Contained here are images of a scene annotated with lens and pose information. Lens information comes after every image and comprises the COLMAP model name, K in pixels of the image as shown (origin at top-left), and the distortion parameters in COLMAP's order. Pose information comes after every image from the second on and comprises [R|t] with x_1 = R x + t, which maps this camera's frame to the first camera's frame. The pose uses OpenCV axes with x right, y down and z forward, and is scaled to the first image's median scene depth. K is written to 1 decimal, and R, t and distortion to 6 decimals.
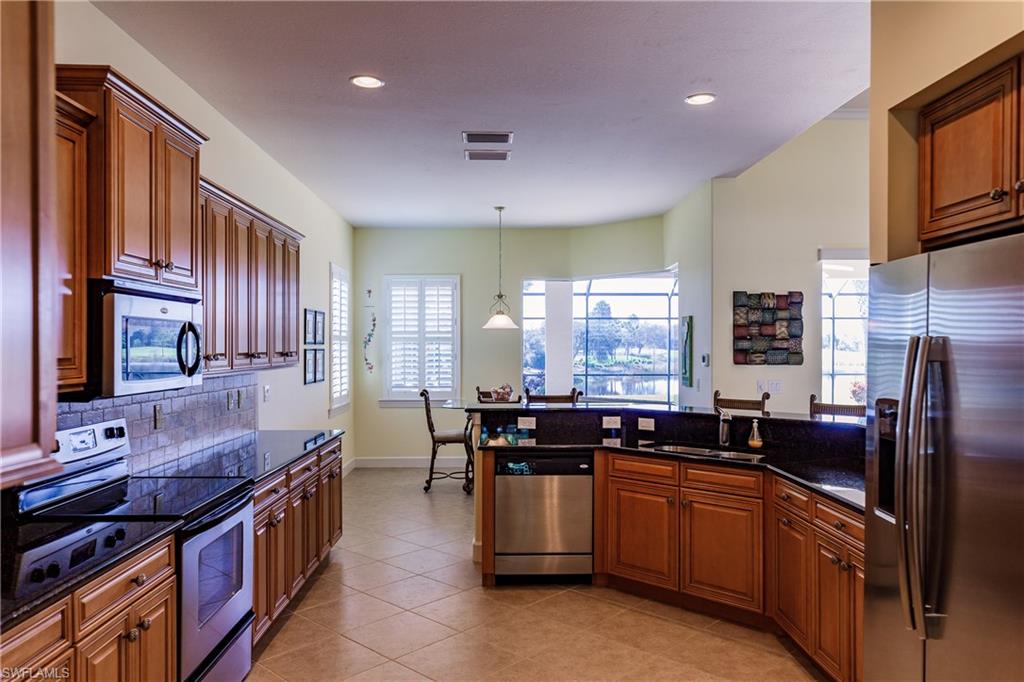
lens RADIAL K [[717.1, 0, 512.0], [0, 717.1, 341.0], [0, 0, 1]] dist [0.000521, 0.001261]
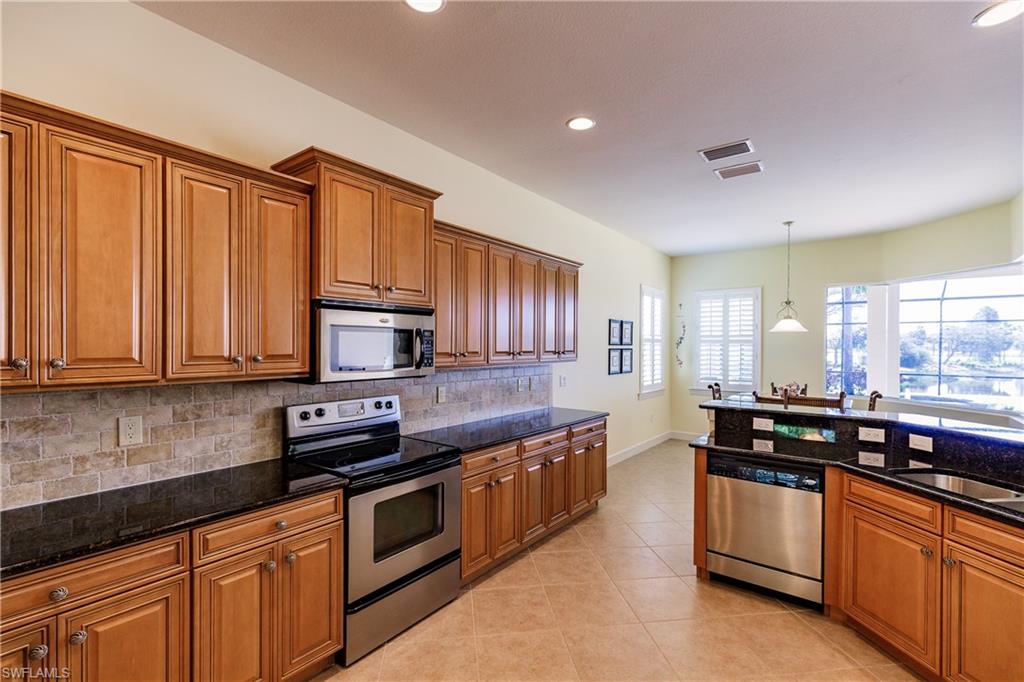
lens RADIAL K [[457.2, 0, 508.6], [0, 457.2, 346.6], [0, 0, 1]] dist [0.007822, -0.000627]
pose [[0.774806, 0.006960, -0.632160, 0.142843], [-0.001647, 0.999958, 0.008990, -0.000373], [0.632197, -0.005924, 0.774785, 0.261603]]
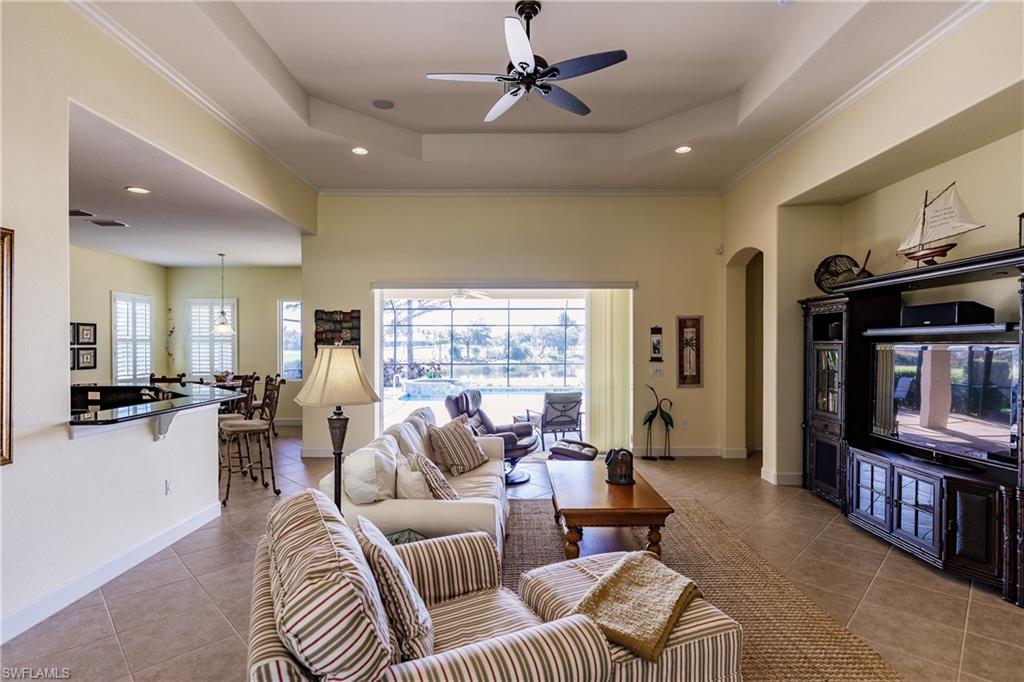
lens RADIAL K [[500.0, 0, 513.0], [0, 500.0, 347.5], [0, 0, 1]] dist [-0.000047, -0.000112]
pose [[0.999777, -0.001922, -0.021025, 0.911120], [0.002228, 0.999892, 0.014549, -0.004343], [0.020995, -0.014592, 0.999673, -0.068144]]
